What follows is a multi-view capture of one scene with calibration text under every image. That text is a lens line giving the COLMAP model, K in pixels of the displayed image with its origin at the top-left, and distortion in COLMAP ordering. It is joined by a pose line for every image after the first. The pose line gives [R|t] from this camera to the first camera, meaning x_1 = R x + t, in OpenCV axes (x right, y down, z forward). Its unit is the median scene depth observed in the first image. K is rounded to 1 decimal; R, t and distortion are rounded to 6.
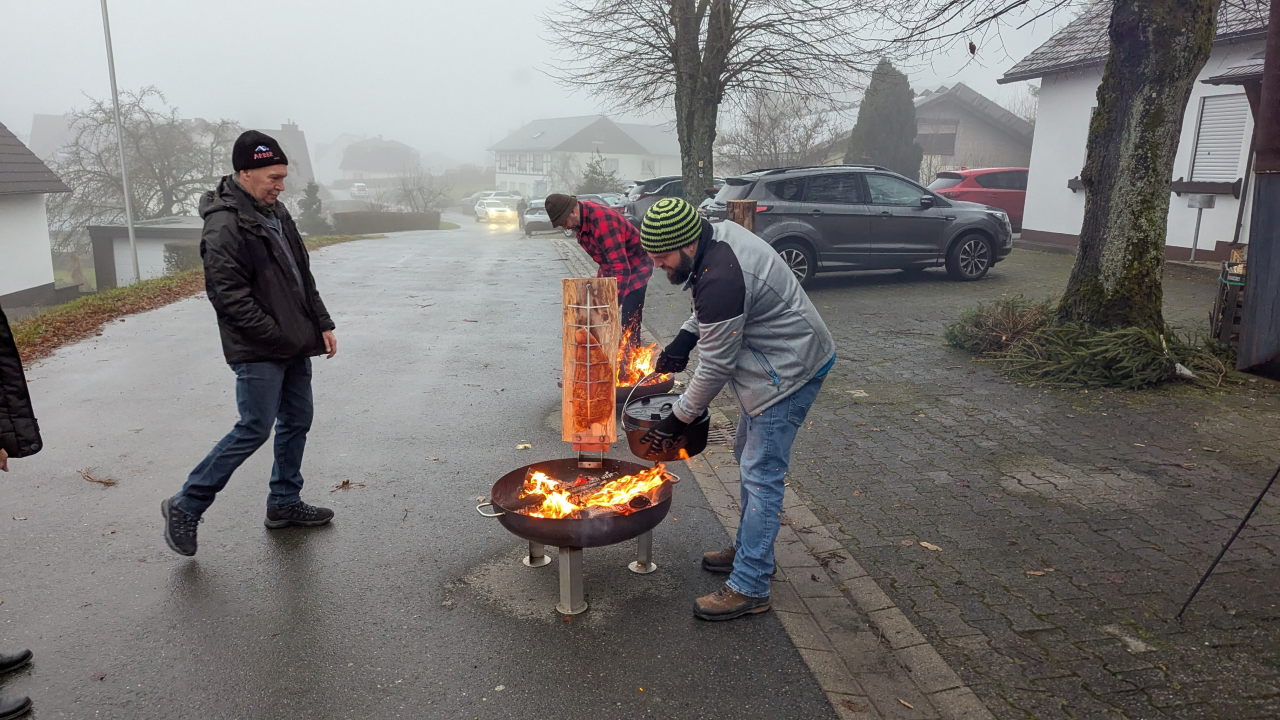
lens RADIAL K [[910.0, 0, 628.0], [0, 910.0, 375.8], [0, 0, 1]] dist [0.077945, -0.077887]
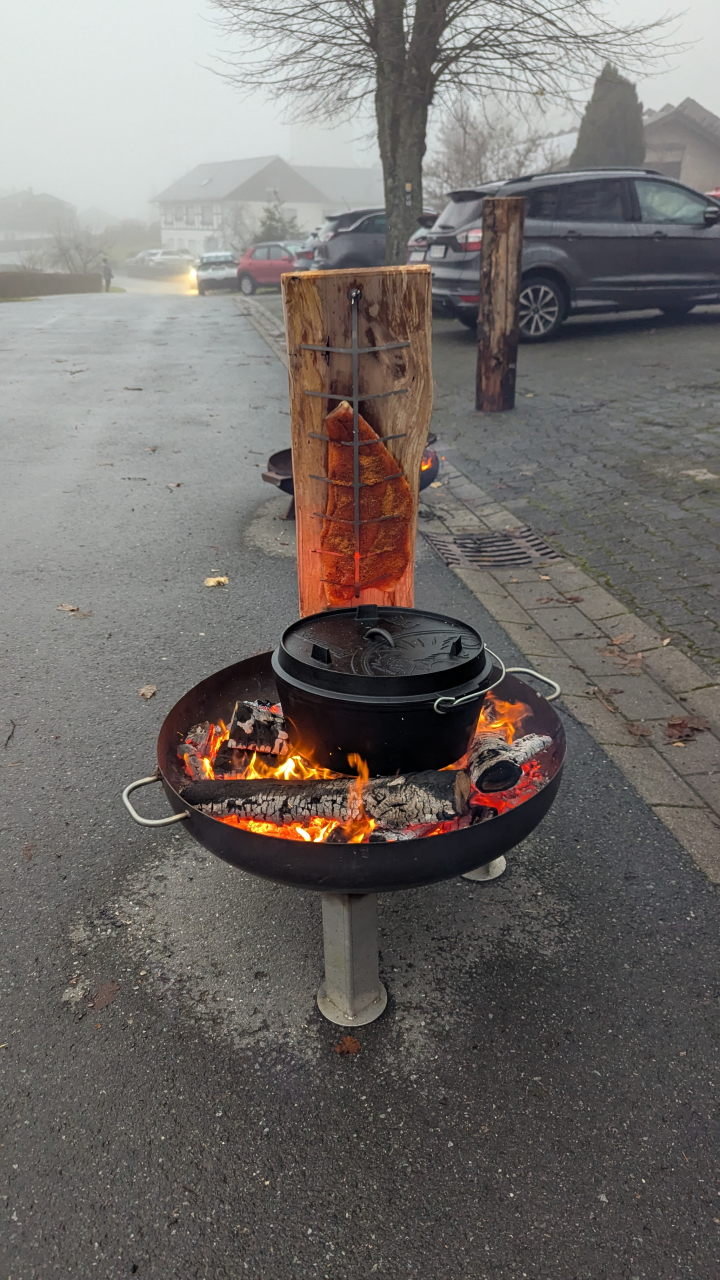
lens RADIAL K [[917.9, 0, 336.8], [0, 917.9, 639.1], [0, 0, 1]] dist [0.029047, -0.005886]
pose [[0.999267, -0.032615, 0.020029, -0.019318], [0.028004, 0.979752, 0.198249, -0.002539], [-0.026089, -0.197543, 0.979947, 0.158505]]
